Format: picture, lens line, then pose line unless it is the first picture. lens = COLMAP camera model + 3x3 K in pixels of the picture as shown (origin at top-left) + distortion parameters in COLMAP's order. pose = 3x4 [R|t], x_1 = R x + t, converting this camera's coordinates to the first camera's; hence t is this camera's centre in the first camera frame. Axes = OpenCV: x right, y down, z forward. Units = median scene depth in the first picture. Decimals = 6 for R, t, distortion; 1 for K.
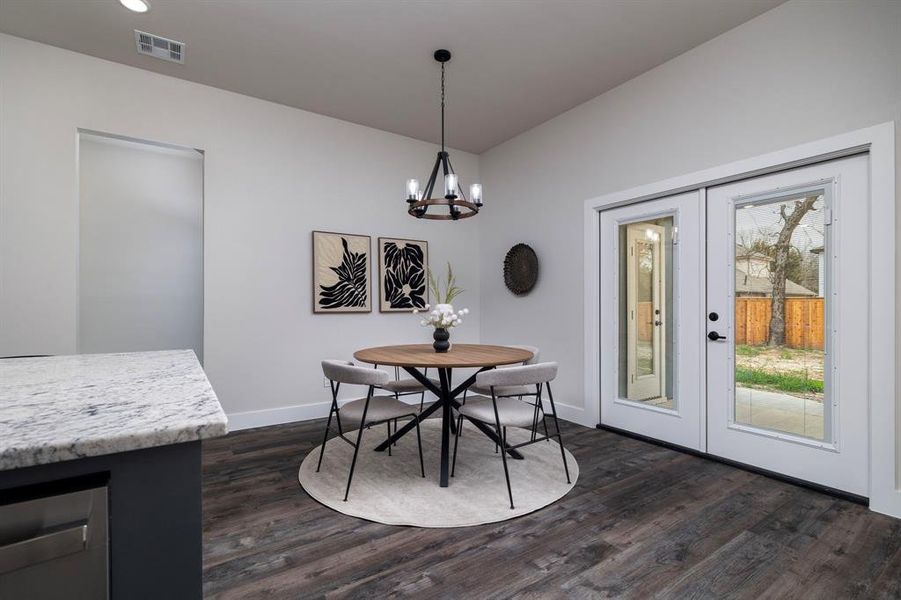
lens RADIAL K [[410.5, 0, 449.7], [0, 410.5, 304.9], [0, 0, 1]] dist [-0.010814, 0.002018]
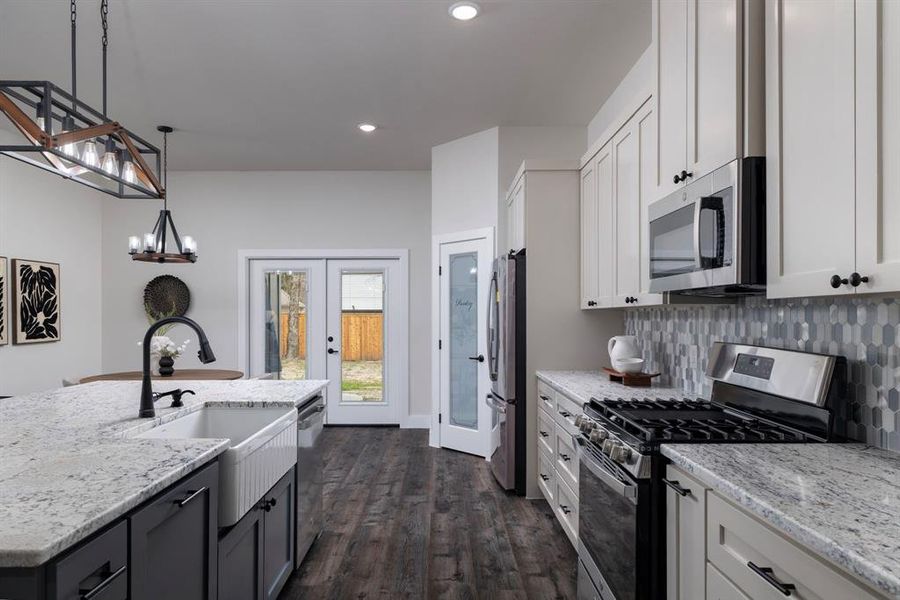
lens RADIAL K [[556.4, 0, 432.1], [0, 556.4, 313.9], [0, 0, 1]] dist [0.001265, -0.000529]
pose [[0.560679, 0.001397, 0.828032, -0.712704], [-0.001221, 0.999999, -0.000861, -0.051915], [-0.828032, -0.000529, 0.560680, -0.428708]]
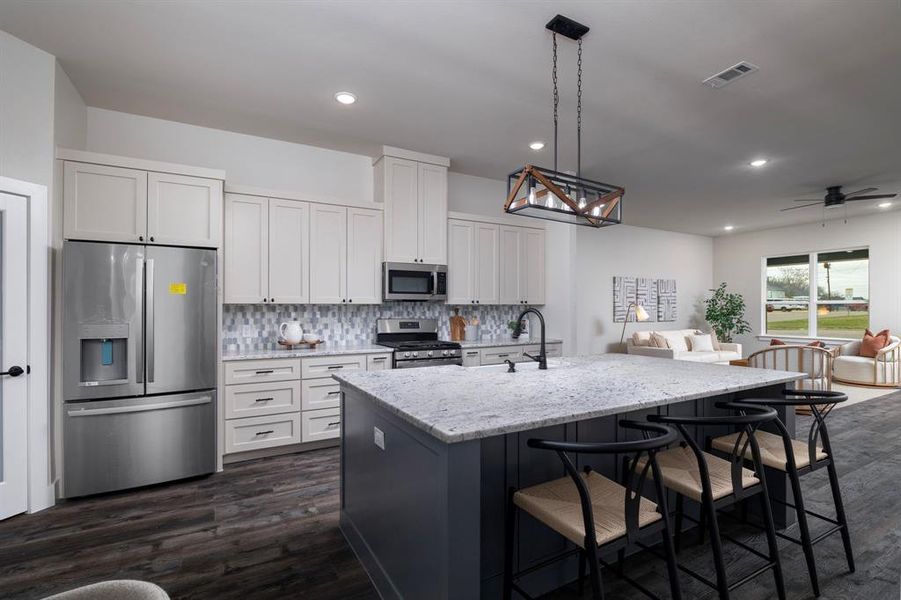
lens RADIAL K [[410.5, 0, 450.1], [0, 410.5, 311.0], [0, 0, 1]] dist [-0.010814, 0.002018]
pose [[-0.998011, -0.000603, 0.063045, -0.309845], [-0.000641, 1.000000, -0.000579, -0.044875], [-0.063045, -0.000618, -0.998011, 0.773918]]
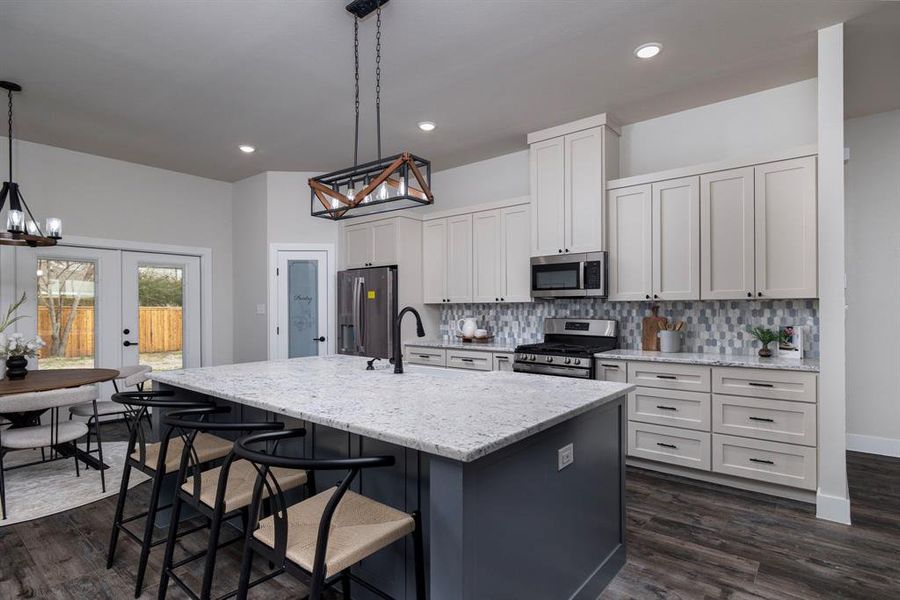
lens RADIAL K [[458.8, 0, 458.0], [0, 458.8, 304.5], [0, 0, 1]] dist [-0.011960, -0.002111]
pose [[-0.310603, 0.006582, 0.950517, -1.084530], [-0.000865, 0.999974, -0.007208, -0.049041], [-0.950539, -0.003061, -0.310589, 0.232101]]
